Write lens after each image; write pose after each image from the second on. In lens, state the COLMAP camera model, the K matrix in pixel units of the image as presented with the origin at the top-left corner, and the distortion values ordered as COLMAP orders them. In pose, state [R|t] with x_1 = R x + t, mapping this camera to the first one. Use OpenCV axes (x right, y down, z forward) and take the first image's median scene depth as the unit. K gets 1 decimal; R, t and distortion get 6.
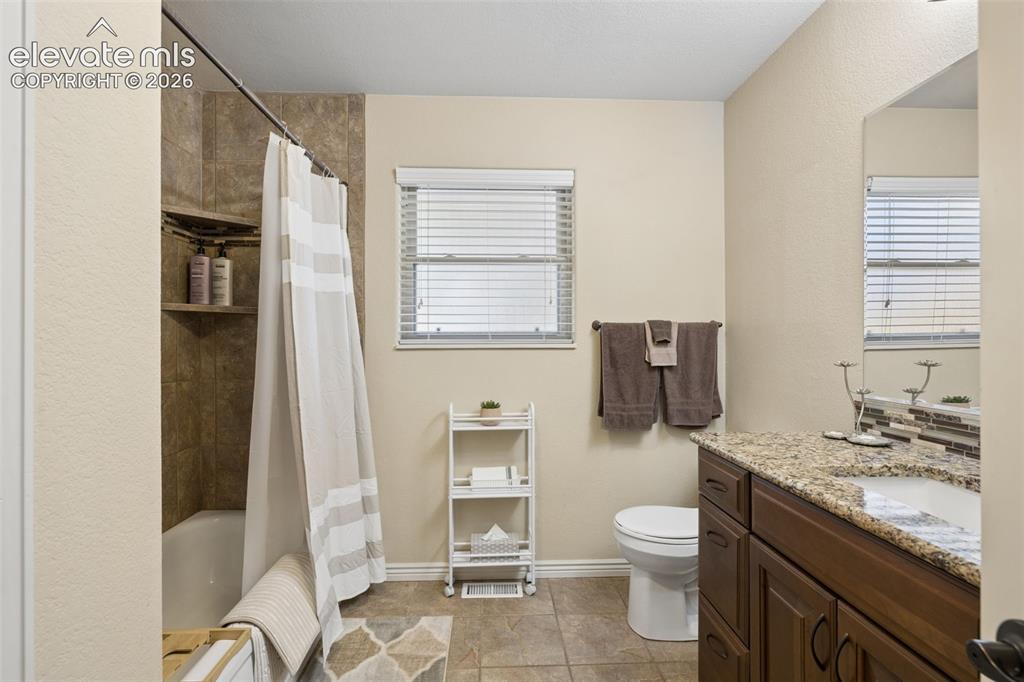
lens RADIAL K [[433.6, 0, 507.8], [0, 433.6, 339.6], [0, 0, 1]] dist [-0.000980, -0.000125]
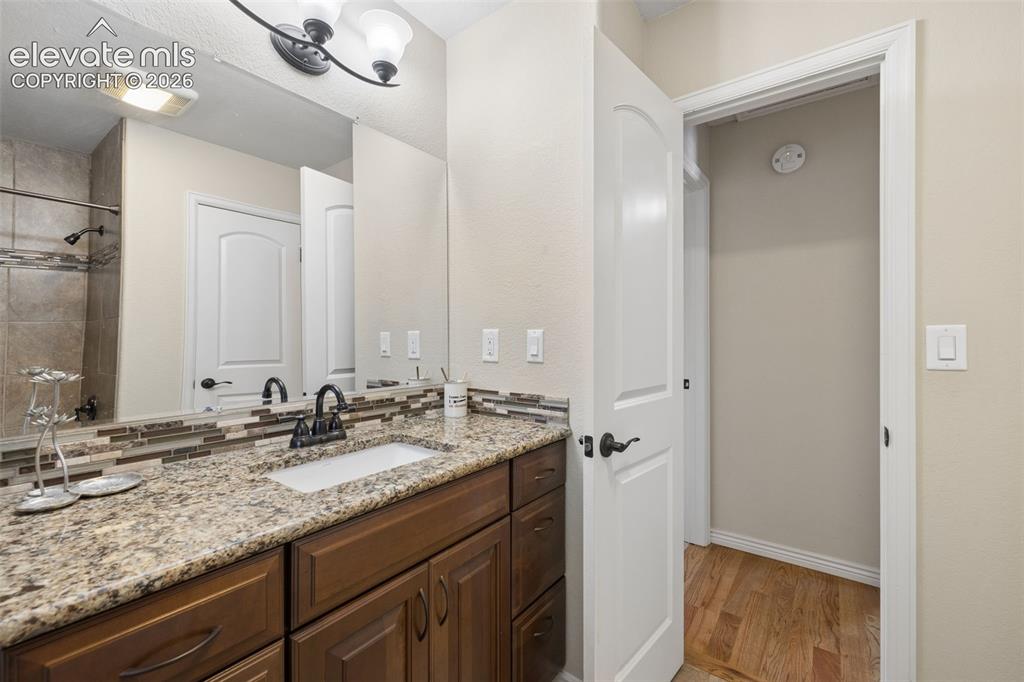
lens RADIAL K [[433.6, 0, 507.8], [0, 433.6, 339.6], [0, 0, 1]] dist [-0.000980, -0.000125]
pose [[-0.772266, 0.000669, 0.635299, -0.098804], [0.002271, 0.999996, 0.001707, 0.003895], [-0.635296, 0.002761, -0.772264, 1.248908]]
